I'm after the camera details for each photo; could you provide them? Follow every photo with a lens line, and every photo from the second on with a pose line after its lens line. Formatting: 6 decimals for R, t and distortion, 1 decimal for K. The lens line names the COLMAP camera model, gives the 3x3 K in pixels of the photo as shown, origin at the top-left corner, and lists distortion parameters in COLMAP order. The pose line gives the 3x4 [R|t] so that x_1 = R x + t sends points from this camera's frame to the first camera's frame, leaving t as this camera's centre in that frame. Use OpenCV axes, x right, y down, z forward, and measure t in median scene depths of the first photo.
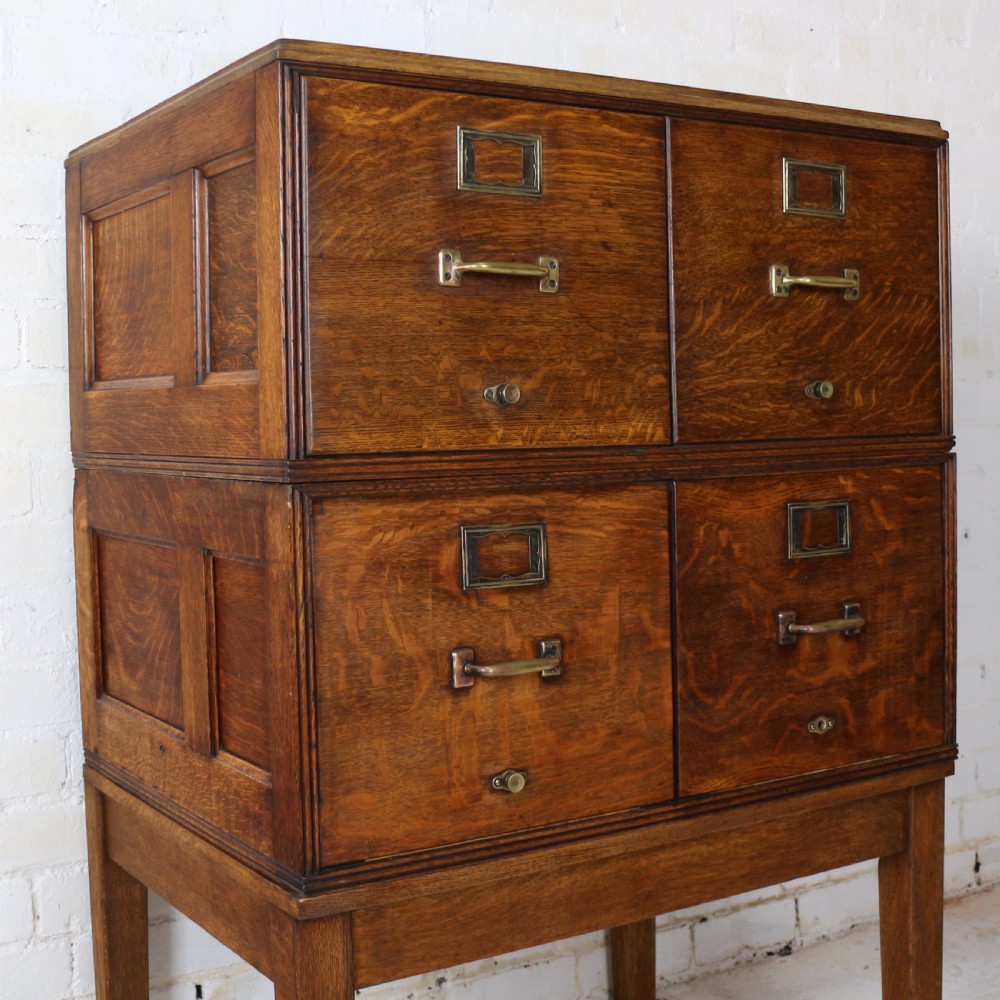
lens RADIAL K [[1544.3, 0, 546.2], [0, 1544.3, 494.8], [0, 0, 1]] dist [-0.179615, 0.195075]
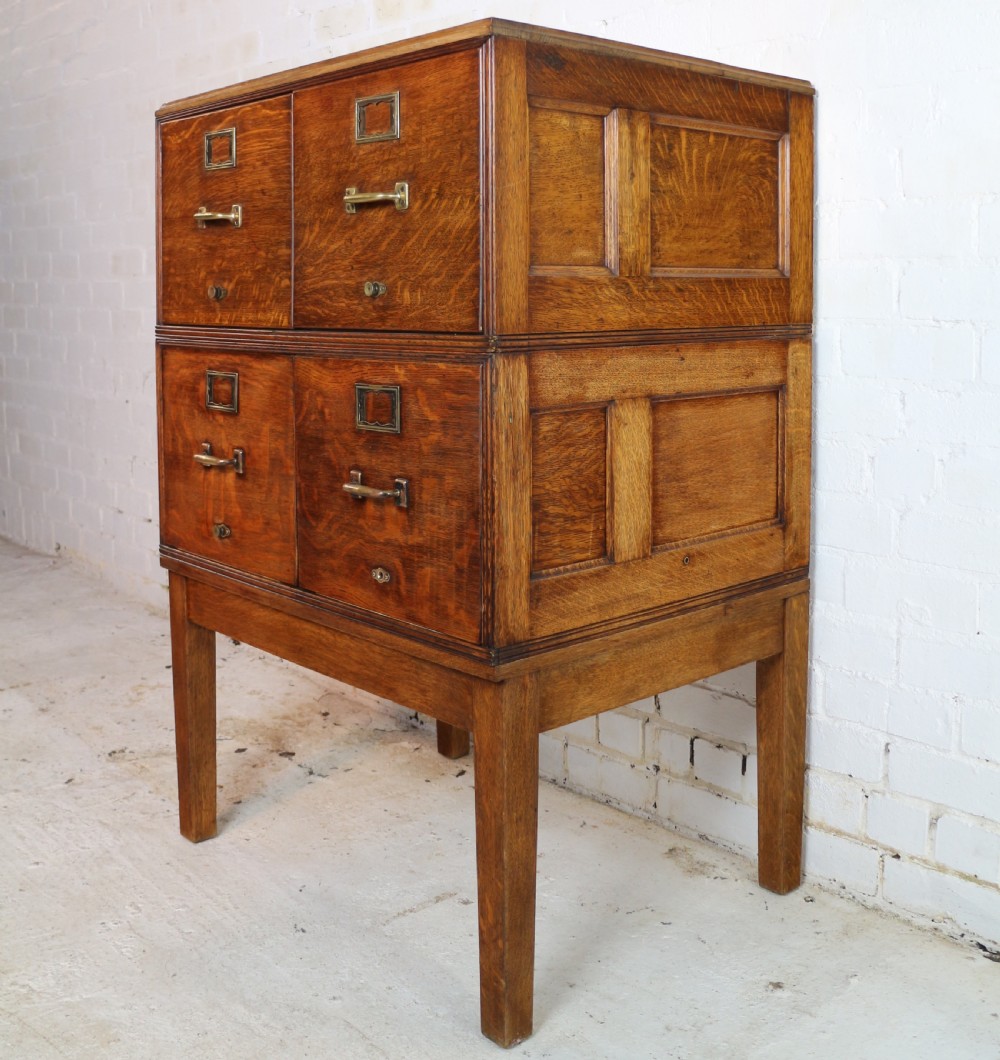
lens RADIAL K [[1253.7, 0, 503.9], [0, 1253.7, 338.4], [0, 0, 1]] dist [-0.177616, 0.083230]
pose [[0.146863, 0.054294, -0.987666, 1.258319], [-0.051927, 0.997539, 0.047115, -0.089884], [0.987793, 0.044367, 0.149321, 1.055294]]
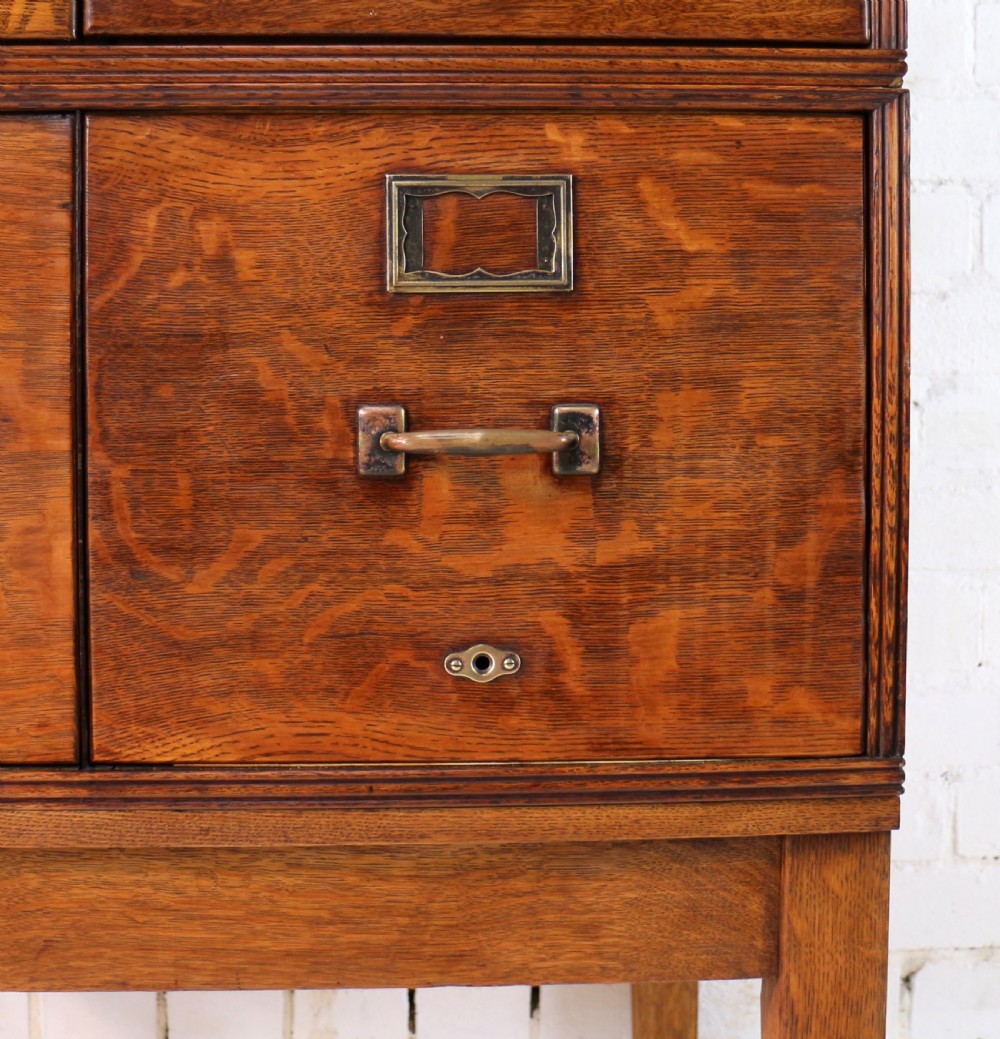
lens RADIAL K [[1803.3, 0, 496.4], [0, 1803.3, 451.9], [0, 0, 1]] dist [-0.152523, 0.036986]
pose [[0.863315, 0.040693, -0.503022, 0.507167], [-0.045181, 0.998973, 0.003273, 0.095039], [0.502639, 0.019901, 0.864267, 0.596555]]
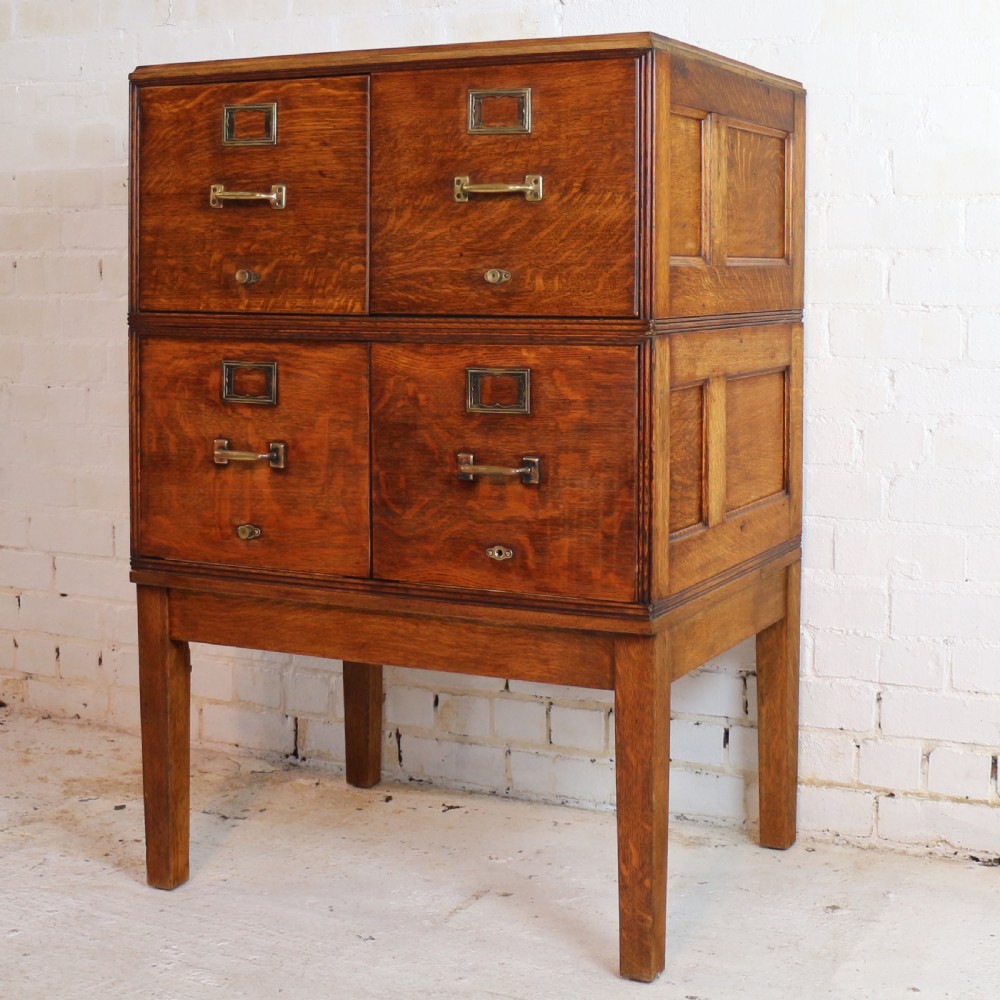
lens RADIAL K [[1707.6, 0, 604.8], [0, 1707.6, 333.7], [0, 0, 1]] dist [-0.208948, 0.383731]
pose [[0.533075, 0.053146, -0.844397, 1.511975], [-0.058555, 0.997950, 0.025844, -0.069838], [0.844040, 0.035667, 0.535094, 0.385671]]
